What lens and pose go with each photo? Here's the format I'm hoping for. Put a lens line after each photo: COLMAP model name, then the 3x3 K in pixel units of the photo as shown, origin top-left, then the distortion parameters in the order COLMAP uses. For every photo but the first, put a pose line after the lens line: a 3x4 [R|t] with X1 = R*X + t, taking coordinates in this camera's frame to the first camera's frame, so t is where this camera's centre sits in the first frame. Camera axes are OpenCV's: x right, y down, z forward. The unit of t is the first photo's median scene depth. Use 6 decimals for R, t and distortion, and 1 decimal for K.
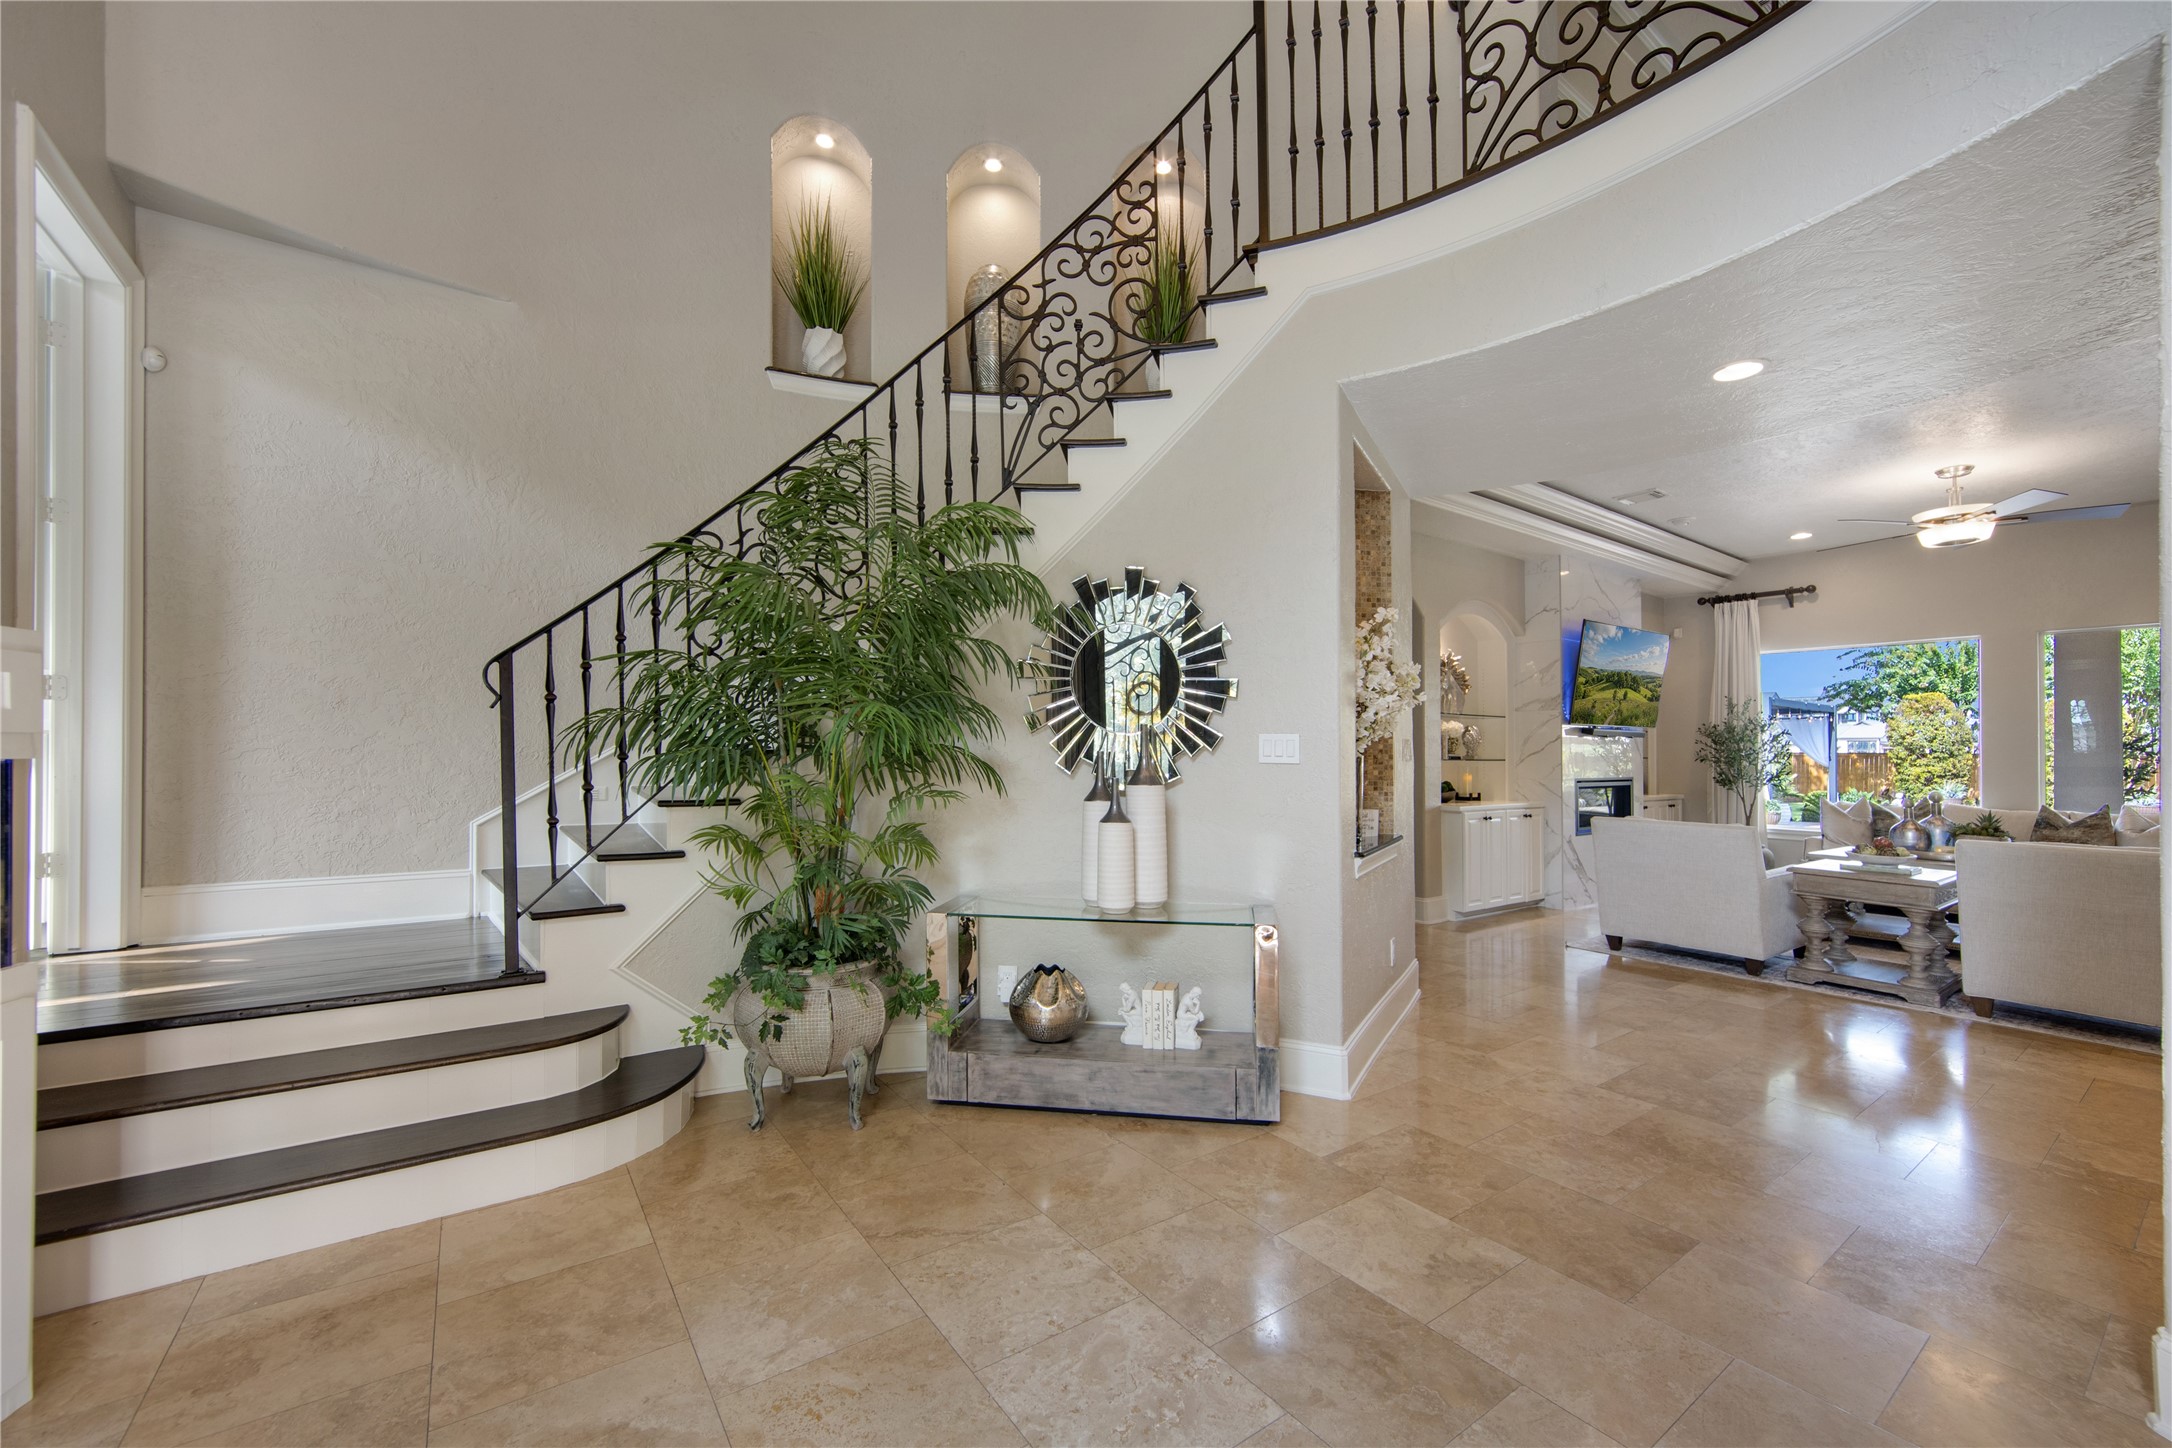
lens RADIAL K [[875.6, 0, 1096.8], [0, 875.6, 738.2], [0, 0, 1]] dist [0.000534, 0.000182]
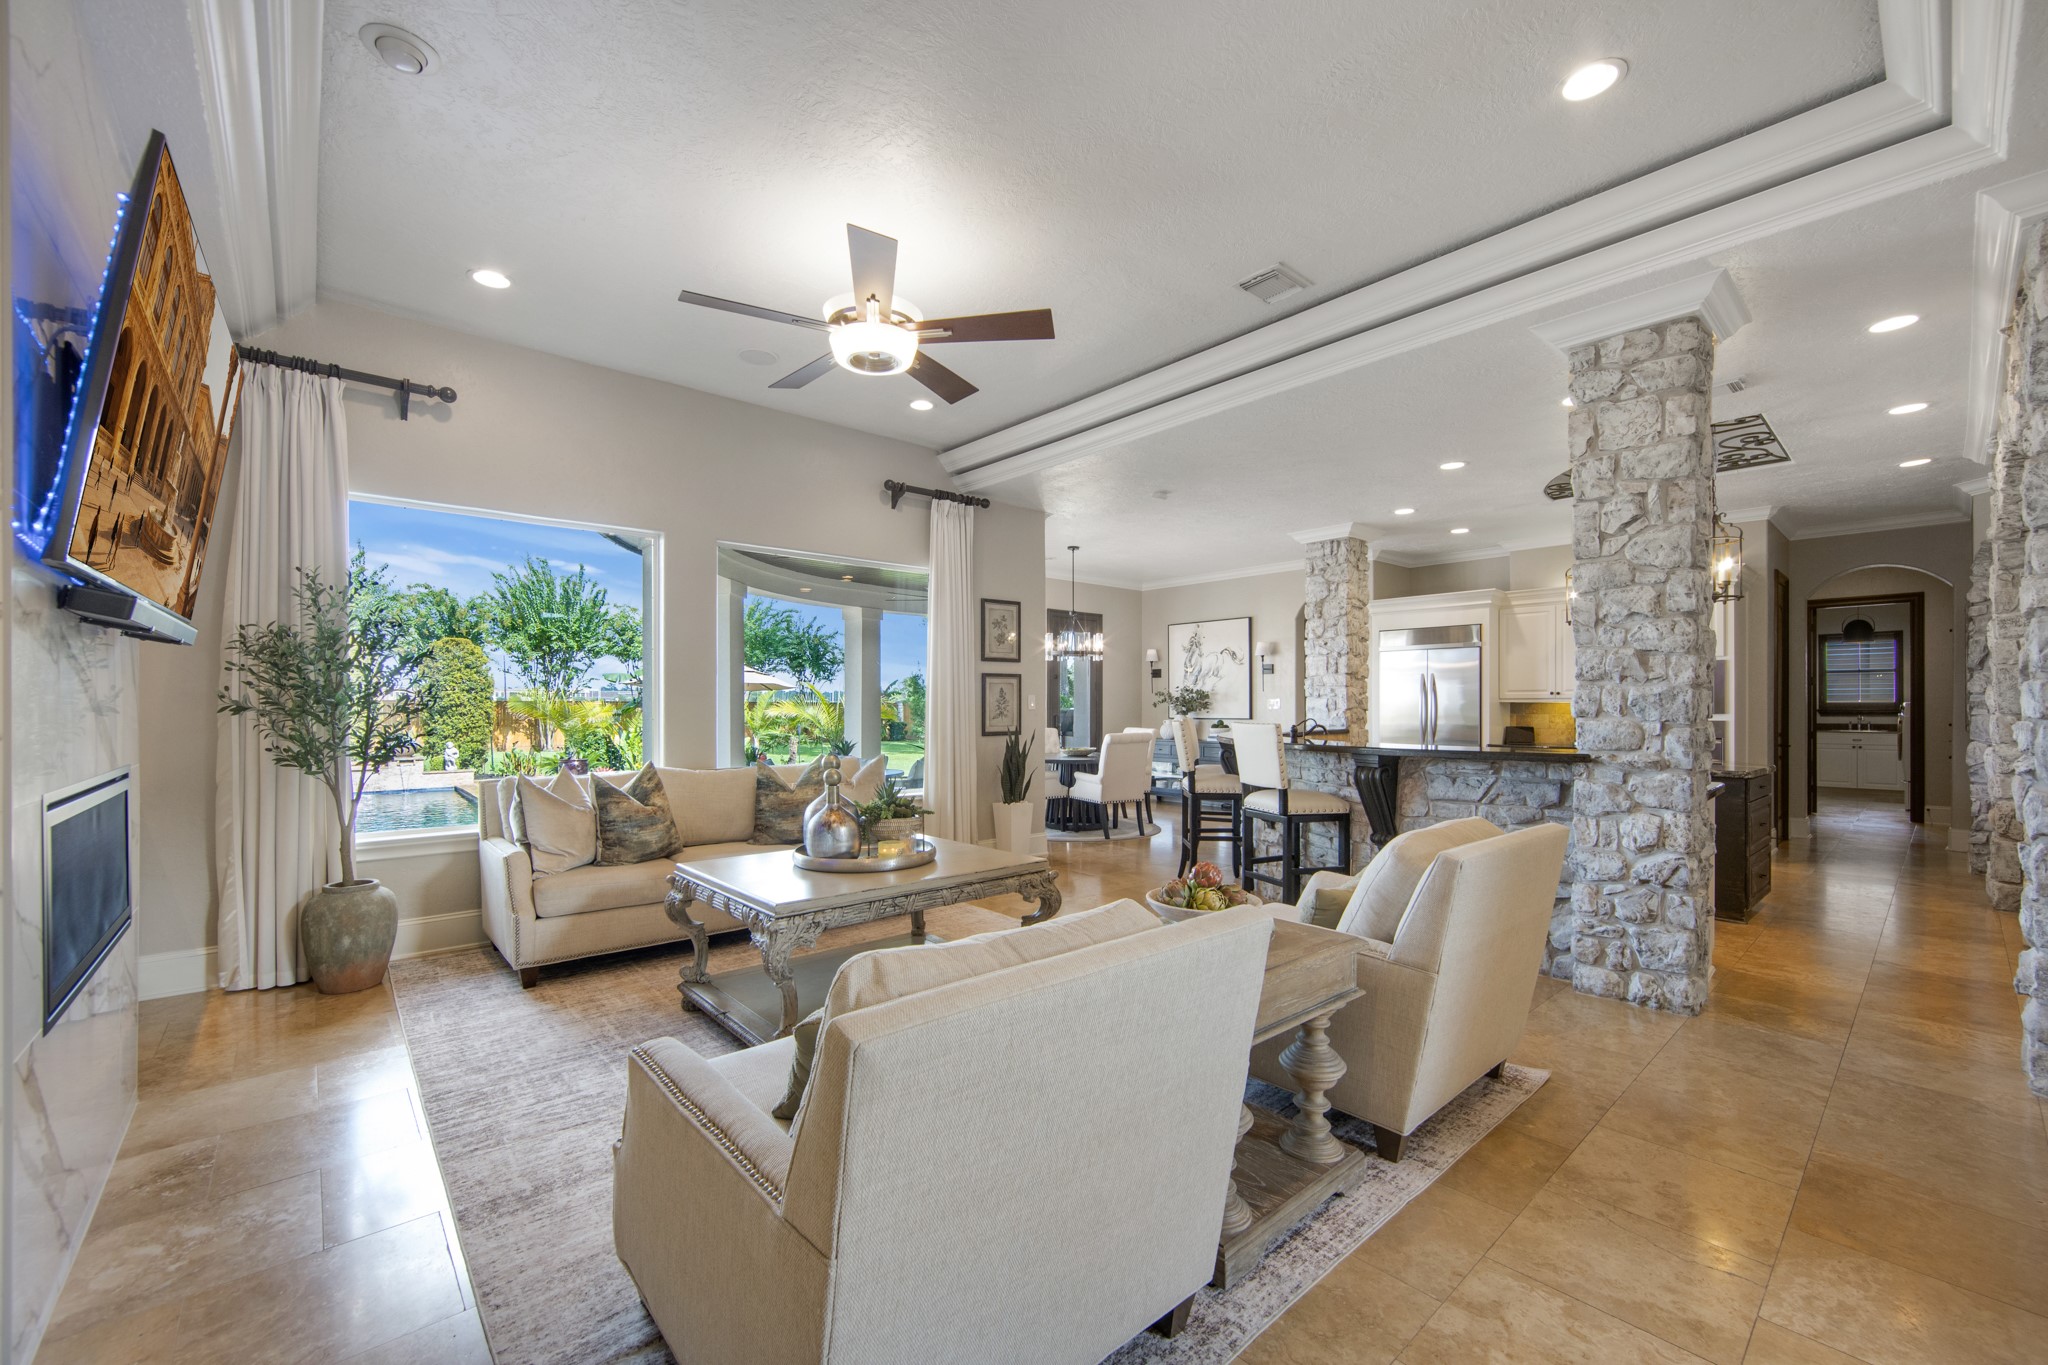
lens RADIAL K [[823.9, 0, 1037.1], [0, 823.9, 708.1], [0, 0, 1]] dist [-0.001762, -0.000017]
pose [[-0.097790, -0.012761, 0.995125, 0.290408], [-0.014438, 0.999831, 0.011403, 0.015740], [-0.995102, -0.013252, -0.097958, 0.747378]]
